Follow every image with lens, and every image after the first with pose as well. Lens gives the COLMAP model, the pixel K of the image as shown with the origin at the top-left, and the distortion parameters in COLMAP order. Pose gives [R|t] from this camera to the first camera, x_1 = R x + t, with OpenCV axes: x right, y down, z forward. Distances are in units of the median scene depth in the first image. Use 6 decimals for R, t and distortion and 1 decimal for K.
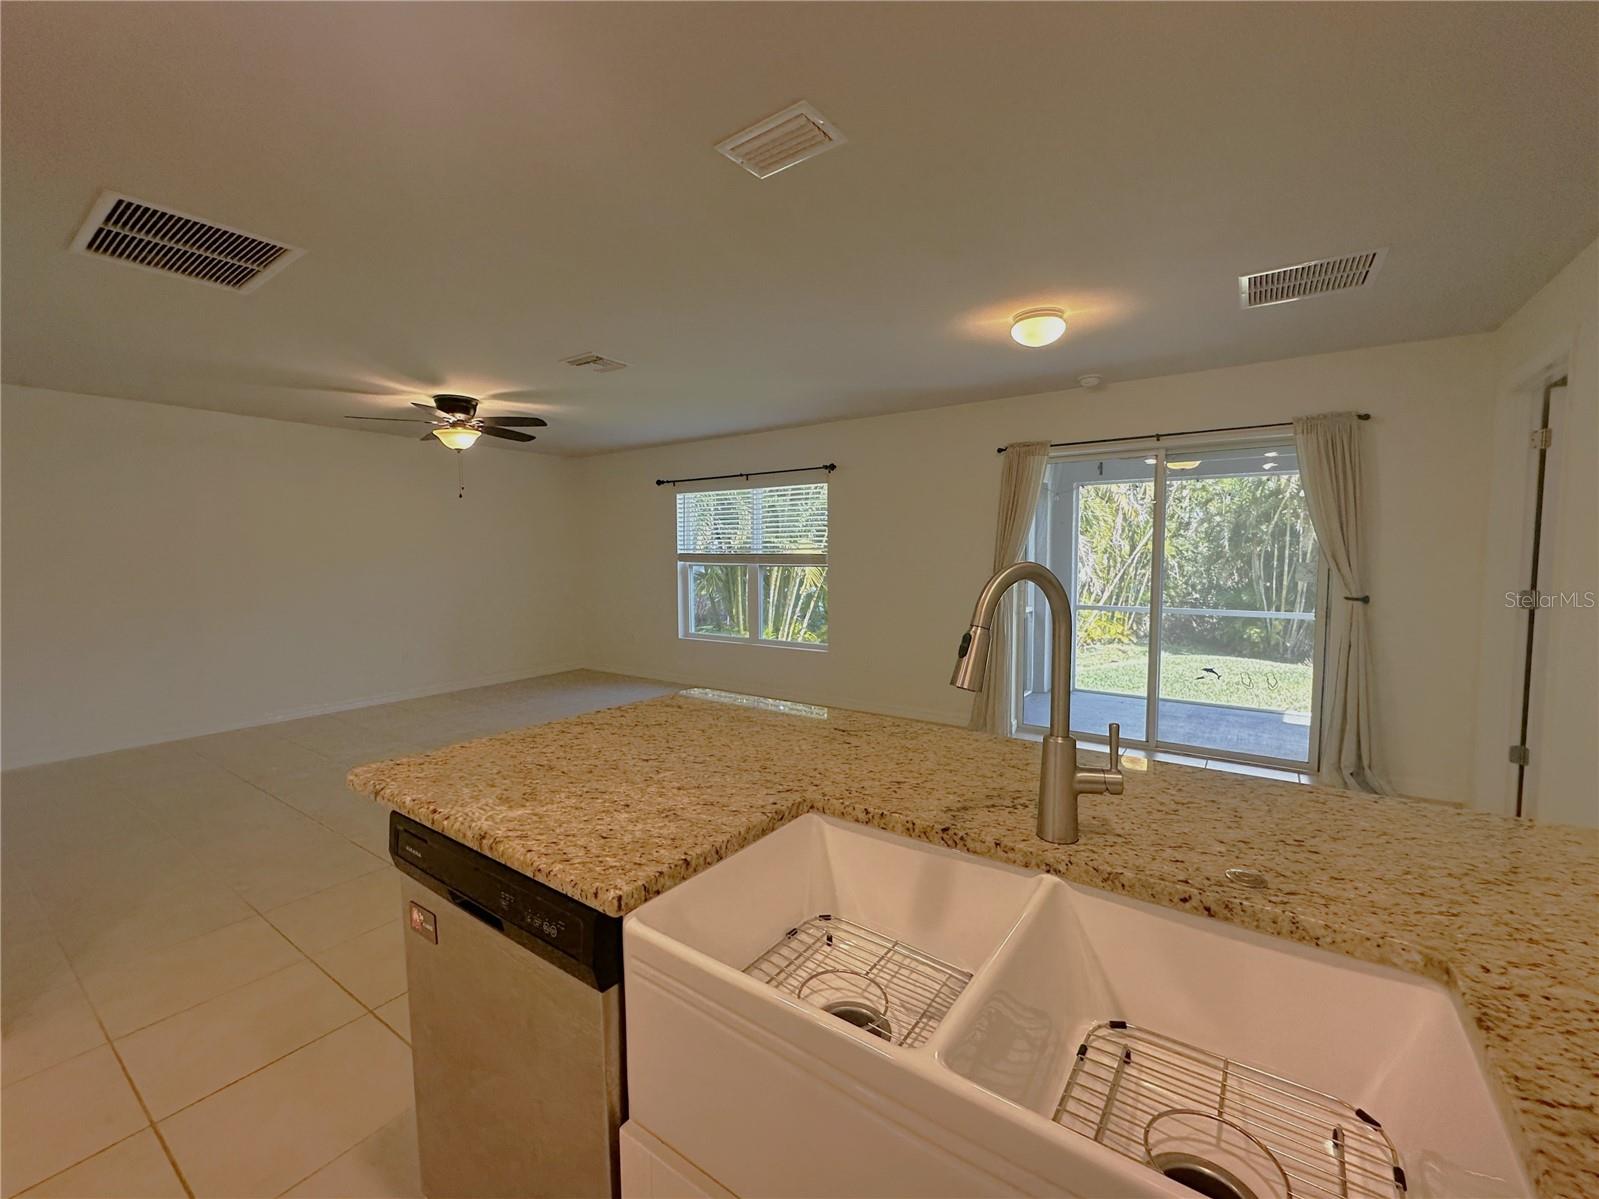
lens RADIAL K [[655.9, 0, 799.5], [0, 655.9, 599.5], [0, 0, 1]] dist [-0.002049, 0.000193]
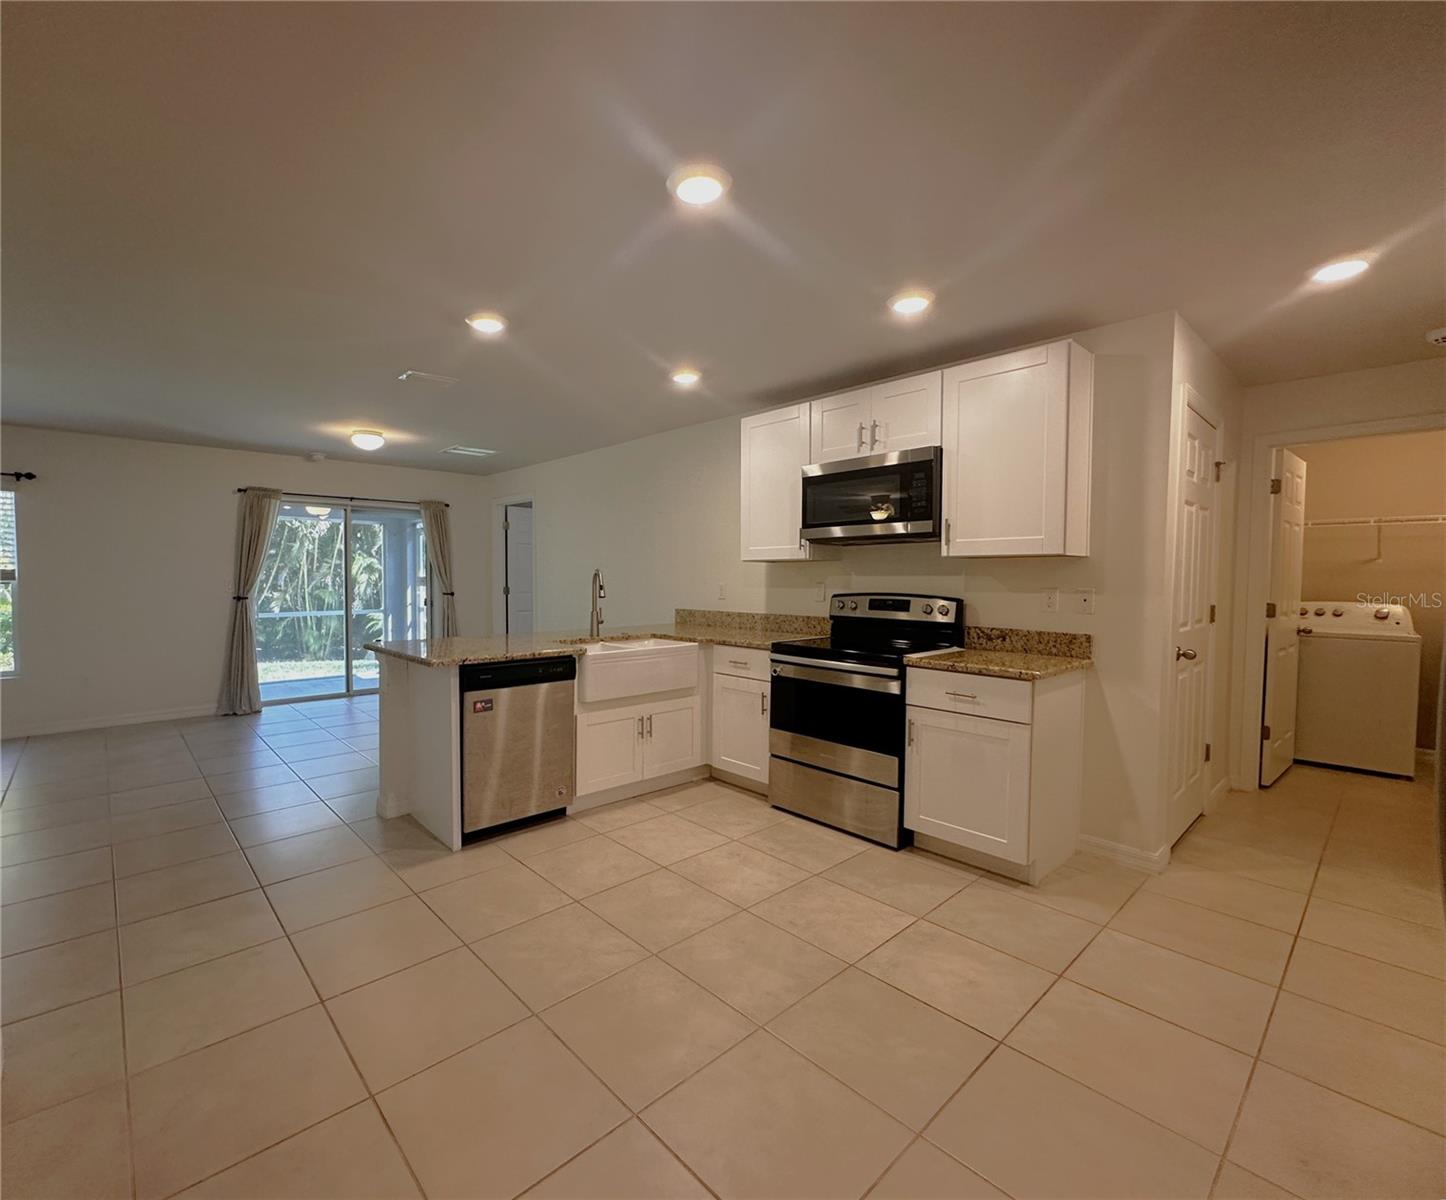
lens RADIAL K [[649.0, 0, 641.6], [0, 649.0, 602.8], [0, 0, 1]] dist [-0.002517, -0.000362]
pose [[0.259529, -0.038385, 0.964972, -0.755906], [0.066968, 0.997520, 0.021669, 0.019007], [-0.963411, 0.058999, 0.261456, -0.081940]]
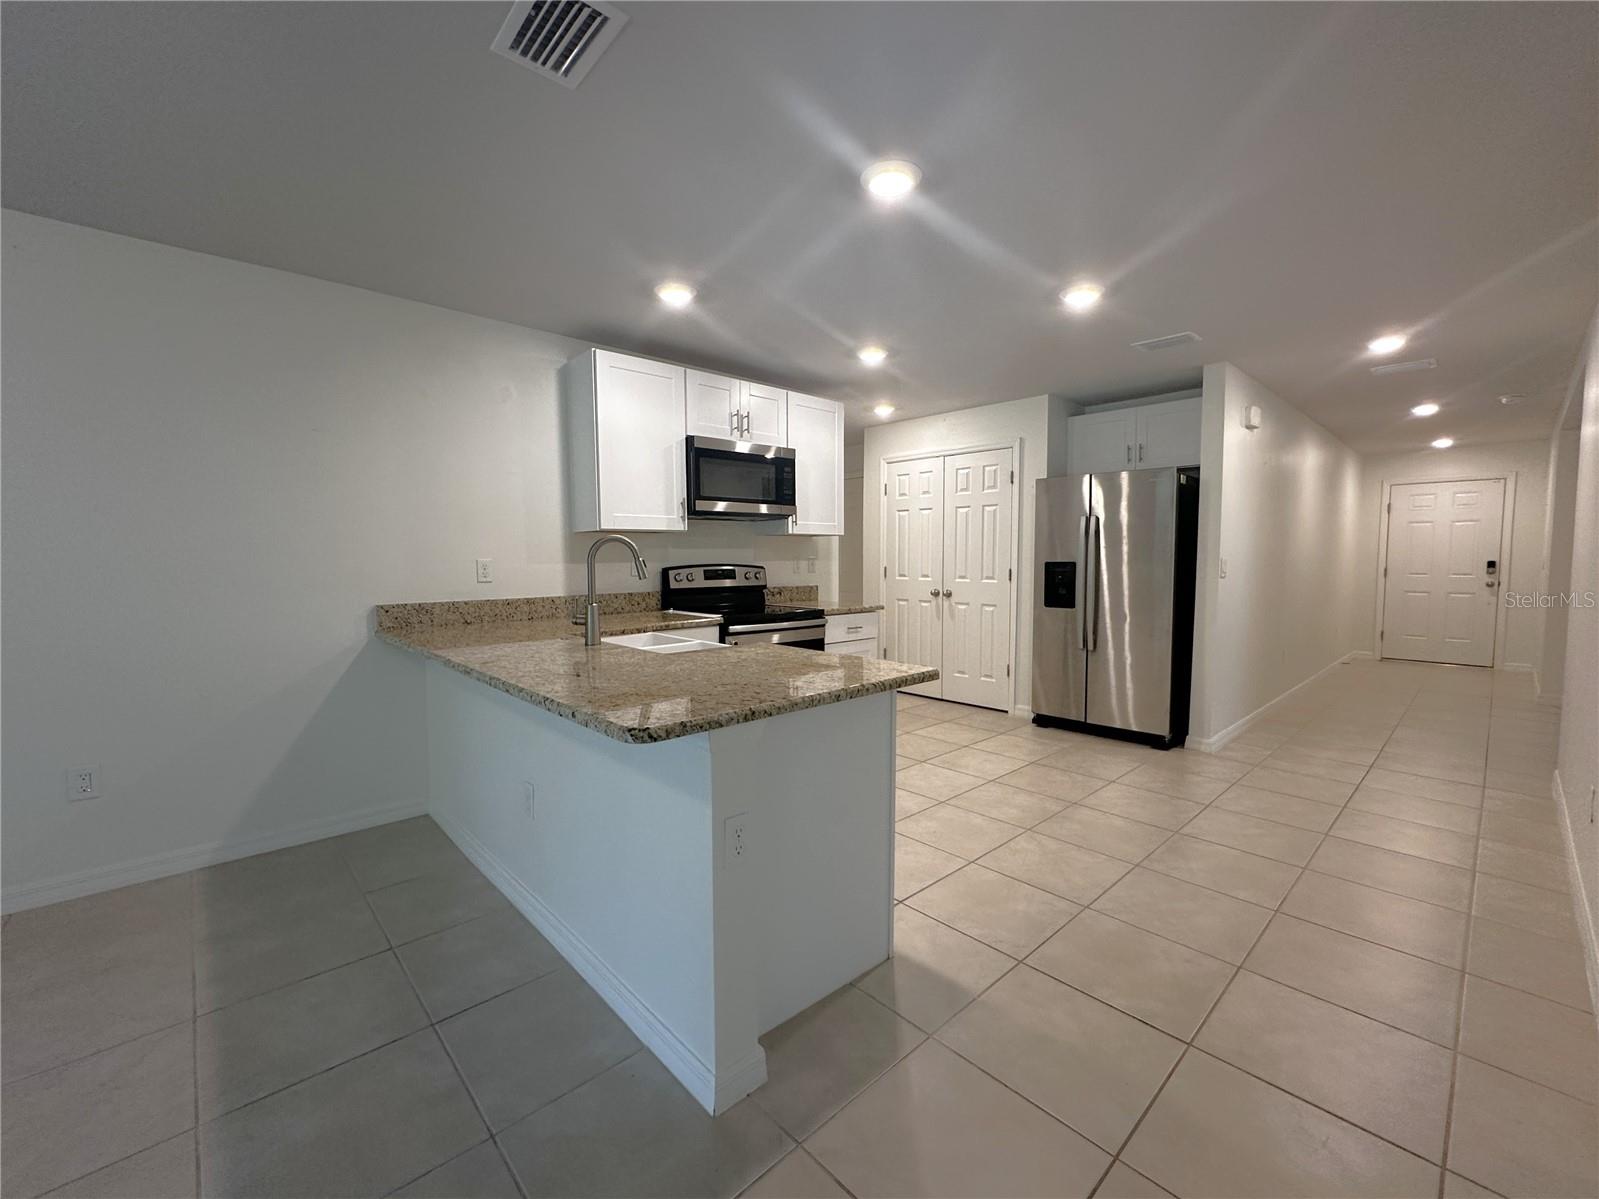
lens RADIAL K [[655.9, 0, 799.5], [0, 655.9, 599.5], [0, 0, 1]] dist [-0.002049, 0.000193]
pose [[-0.977375, -0.006845, 0.211402, -0.198416], [0.022530, 0.990421, 0.136233, -0.028967], [-0.210310, 0.137914, -0.967858, 0.713234]]
